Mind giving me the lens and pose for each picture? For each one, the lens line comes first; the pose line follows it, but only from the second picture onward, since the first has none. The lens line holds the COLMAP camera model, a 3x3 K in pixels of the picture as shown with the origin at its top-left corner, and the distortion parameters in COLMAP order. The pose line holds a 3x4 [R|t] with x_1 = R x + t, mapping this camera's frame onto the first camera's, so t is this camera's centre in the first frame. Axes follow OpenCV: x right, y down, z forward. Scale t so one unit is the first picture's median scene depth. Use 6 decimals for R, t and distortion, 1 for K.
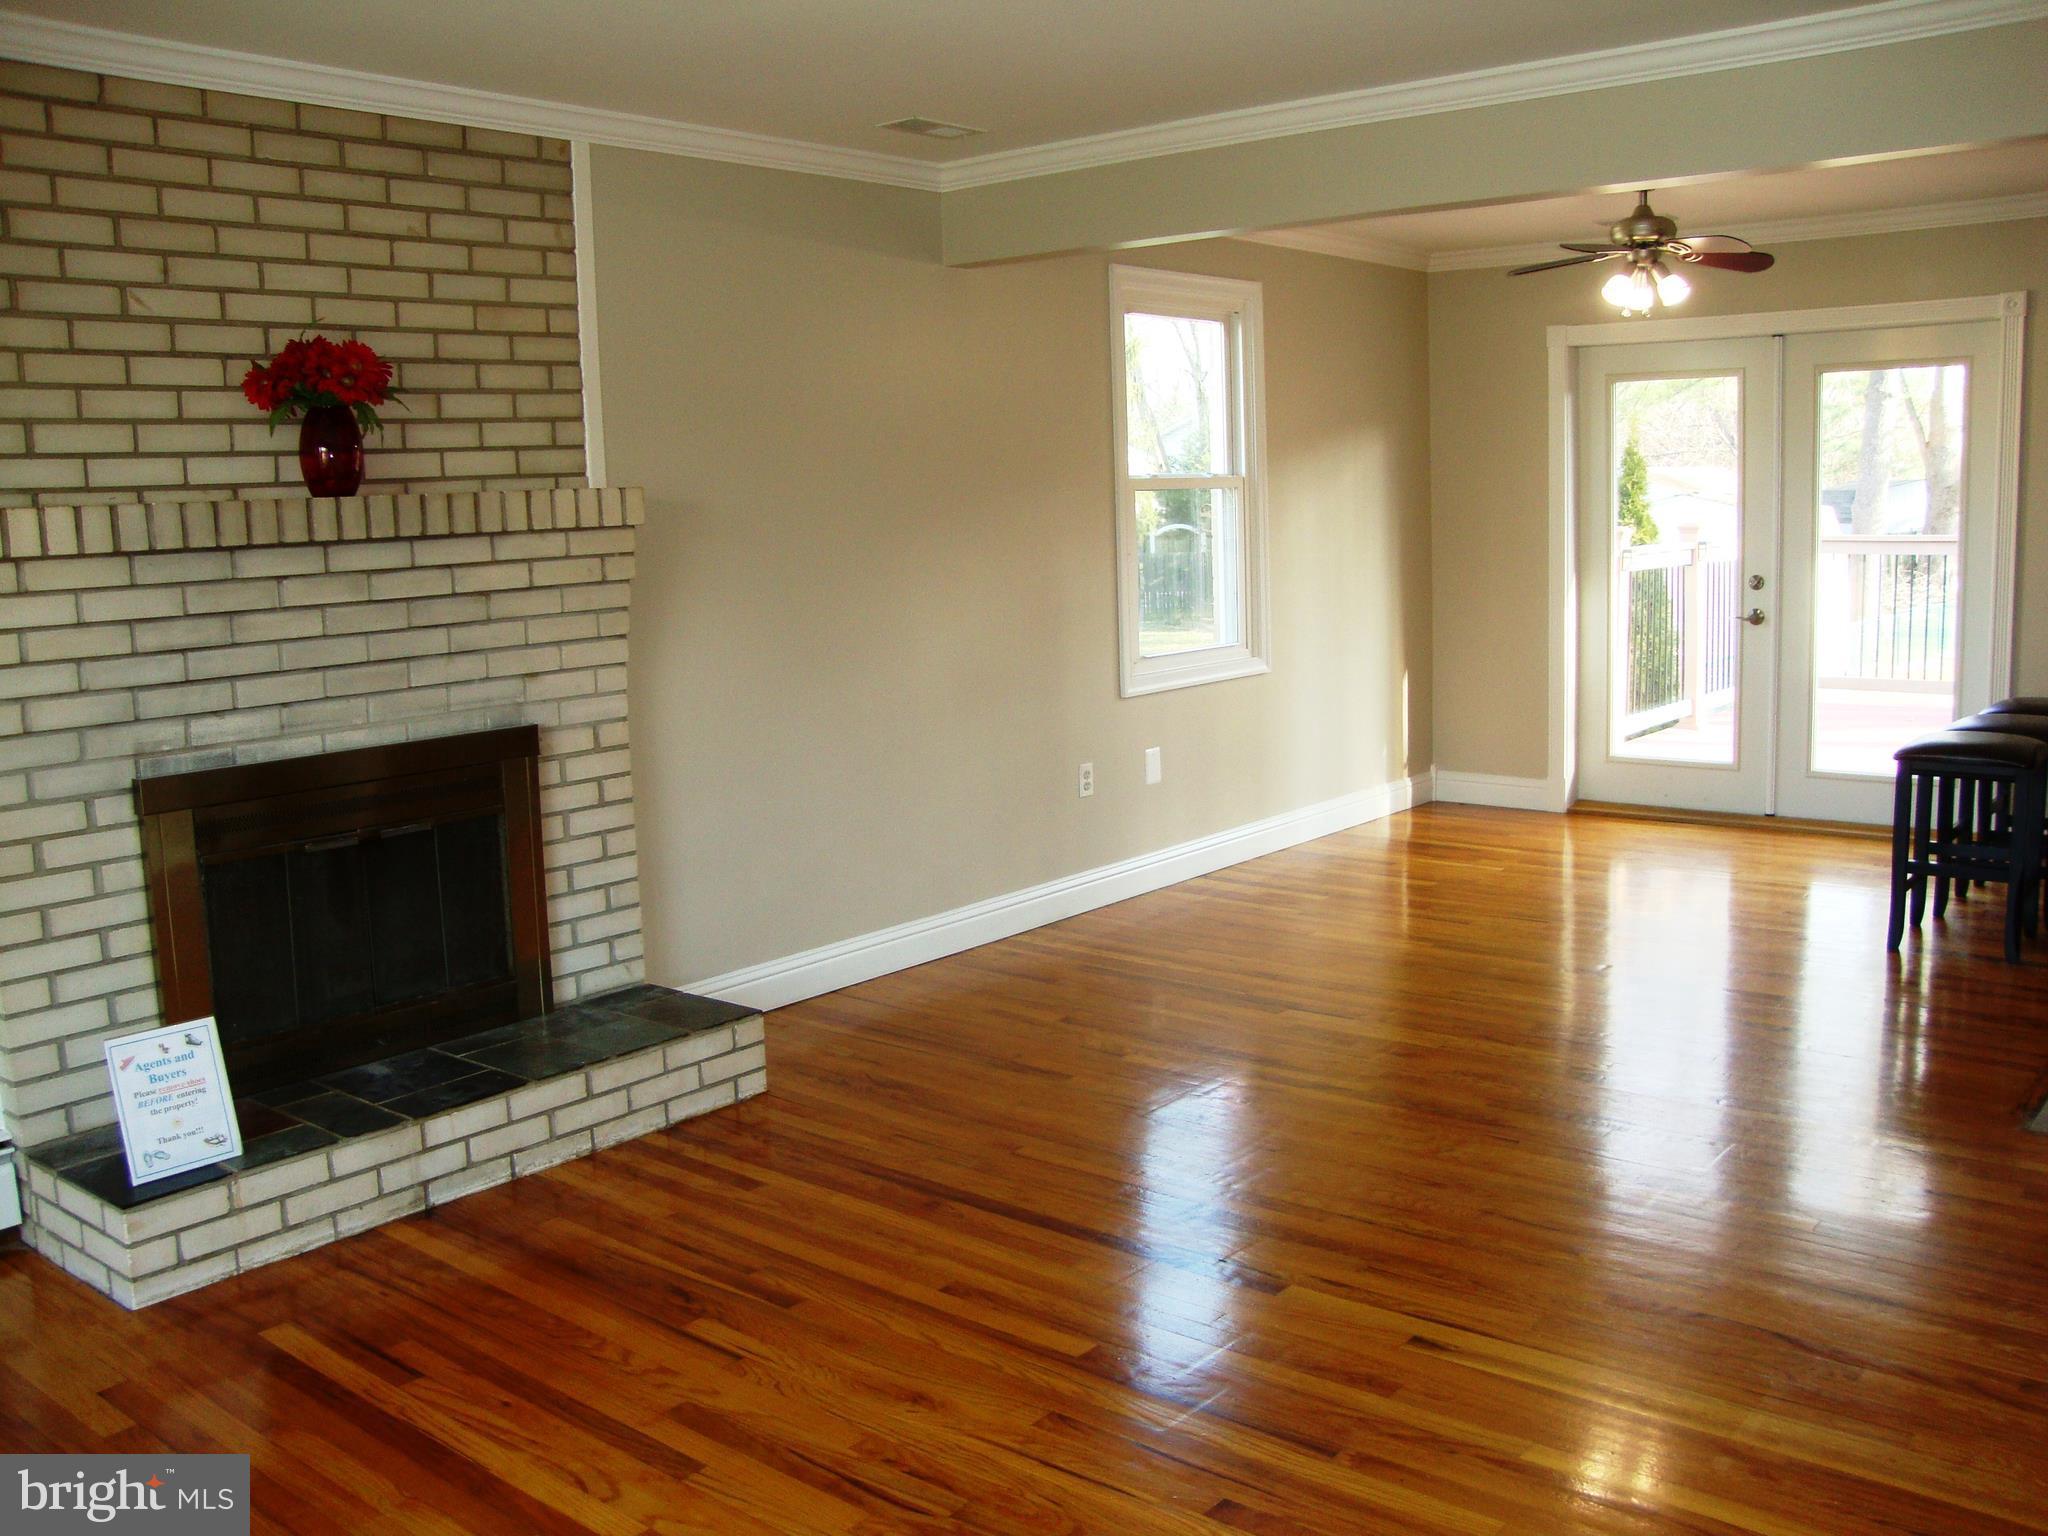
lens RADIAL K [[1832.1, 0, 1029.8], [0, 1832.1, 765.2], [0, 0, 1]] dist [-0.204864, 0.208763]
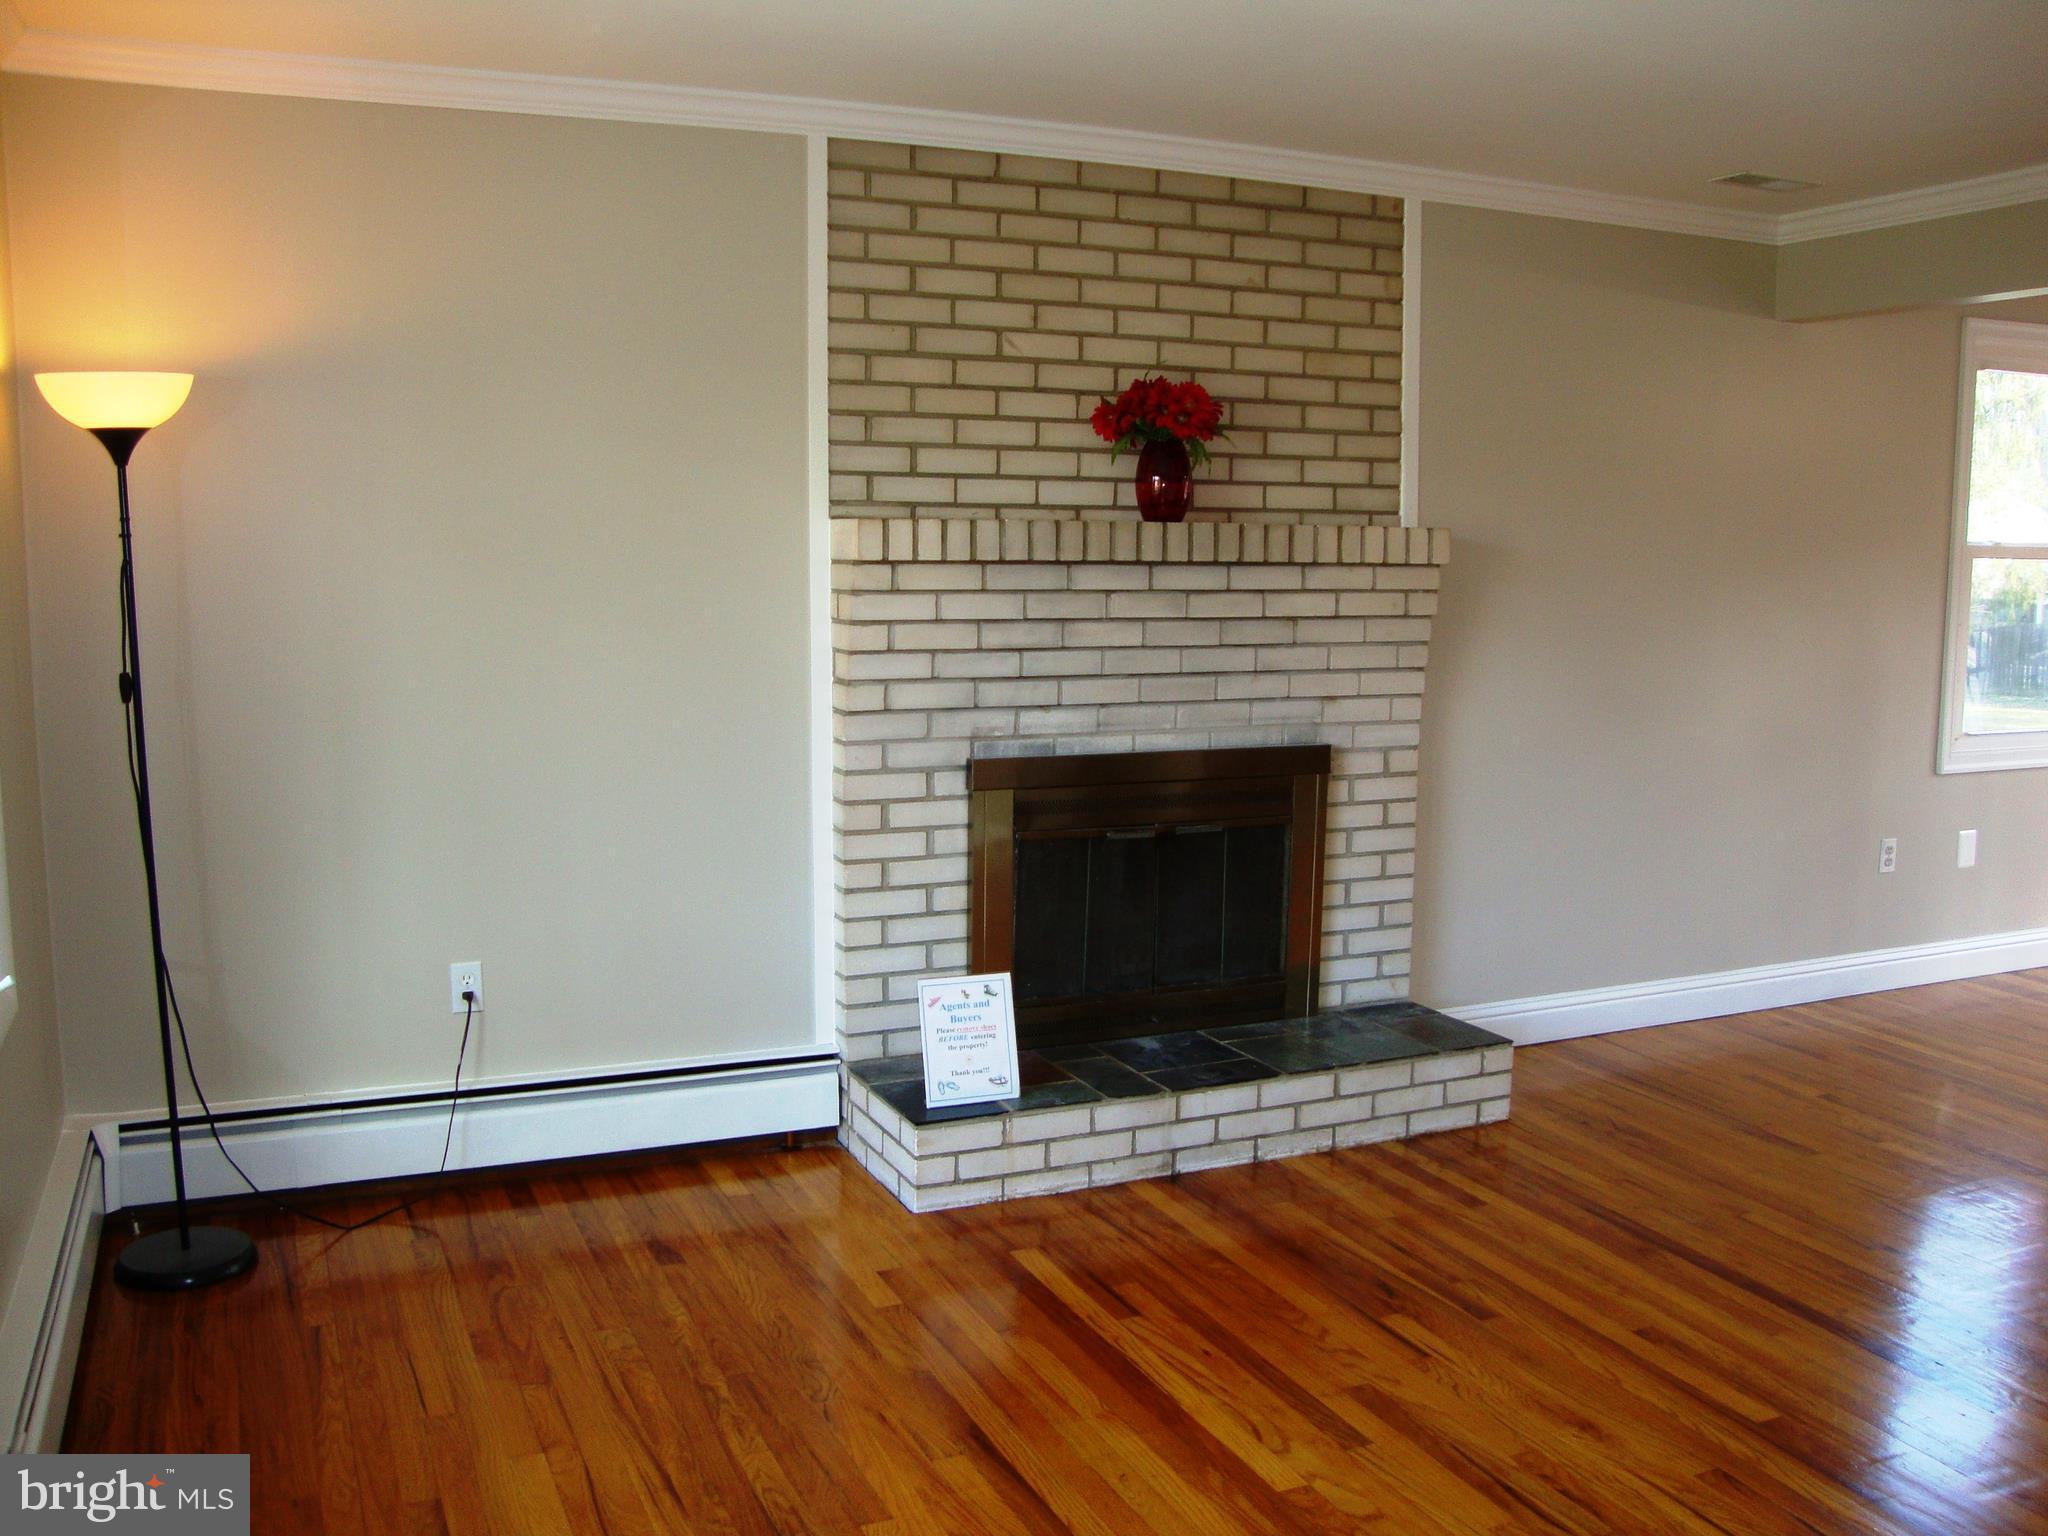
lens RADIAL K [[1832.1, 0, 1033.8], [0, 1832.1, 764.3], [0, 0, 1]] dist [-0.204864, 0.208763]
pose [[0.895890, 0.092911, -0.434452, 0.038523], [-0.100756, 0.994899, 0.004996, 0.001283], [0.432700, 0.039298, 0.900681, -0.044082]]
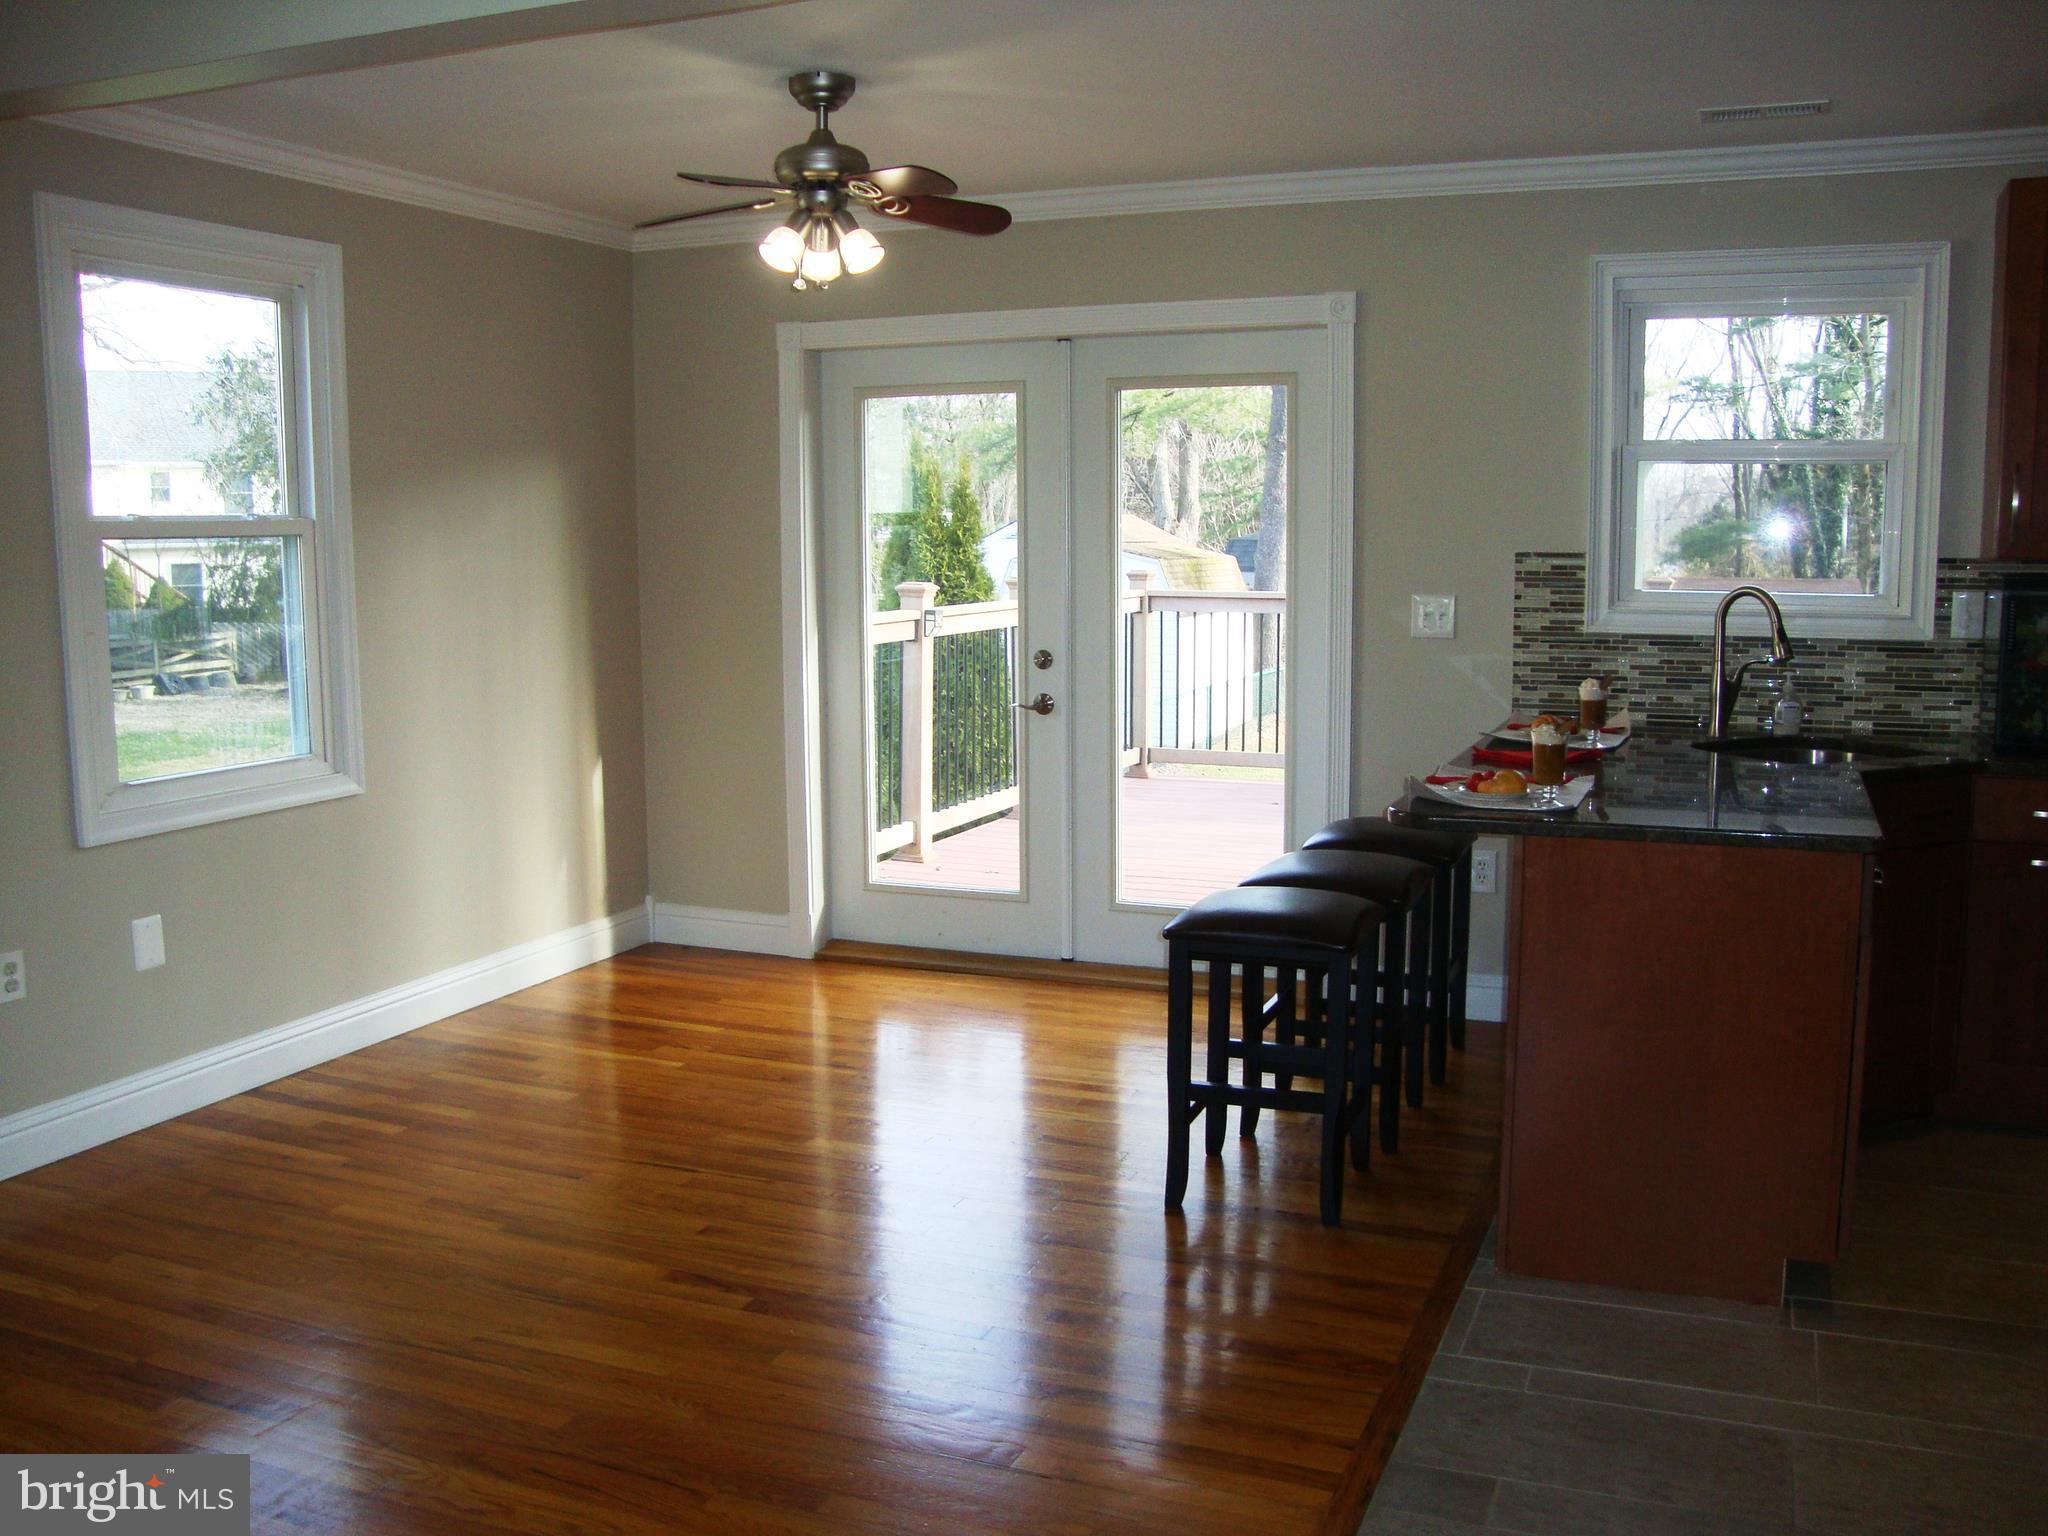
lens RADIAL K [[1832.1, 0, 1042.3], [0, 1832.1, 771.0], [0, 0, 1]] dist [-0.204864, 0.208763]
pose [[0.953790, -0.014282, 0.300135, 0.284364], [0.020389, 0.999644, -0.017224, -0.068423], [-0.299782, 0.022548, 0.953741, 0.411764]]
